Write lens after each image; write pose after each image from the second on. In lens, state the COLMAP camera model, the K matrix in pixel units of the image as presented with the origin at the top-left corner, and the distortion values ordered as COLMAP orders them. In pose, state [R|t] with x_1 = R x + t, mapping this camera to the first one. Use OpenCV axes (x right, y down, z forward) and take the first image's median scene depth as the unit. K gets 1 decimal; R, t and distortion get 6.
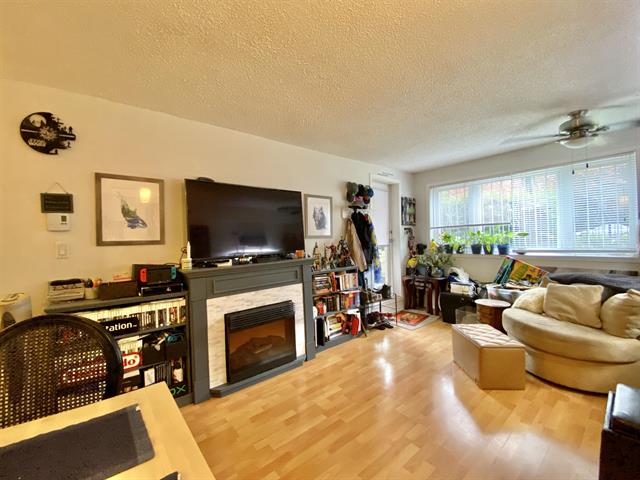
lens RADIAL K [[261.7, 0, 318.3], [0, 261.7, 240.3], [0, 0, 1]] dist [0.010276, -0.015657]
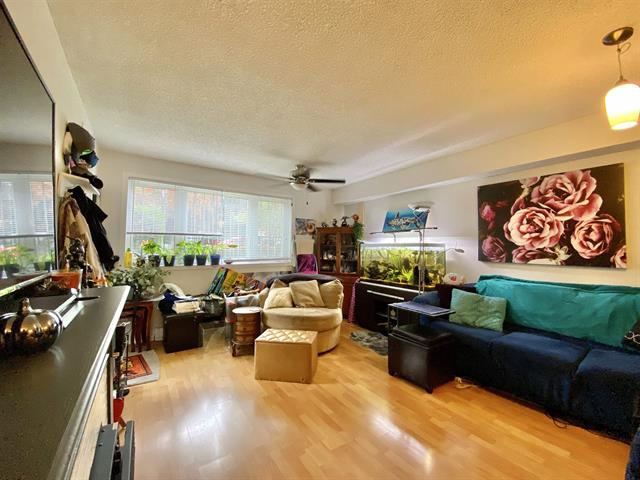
lens RADIAL K [[261.7, 0, 316.3], [0, 261.7, 239.8], [0, 0, 1]] dist [0.010276, -0.015657]
pose [[0.090827, 0.056231, 0.994278, -0.312644], [-0.003990, 0.998417, -0.056100, 0.013225], [-0.995859, 0.001128, 0.090908, 0.529901]]
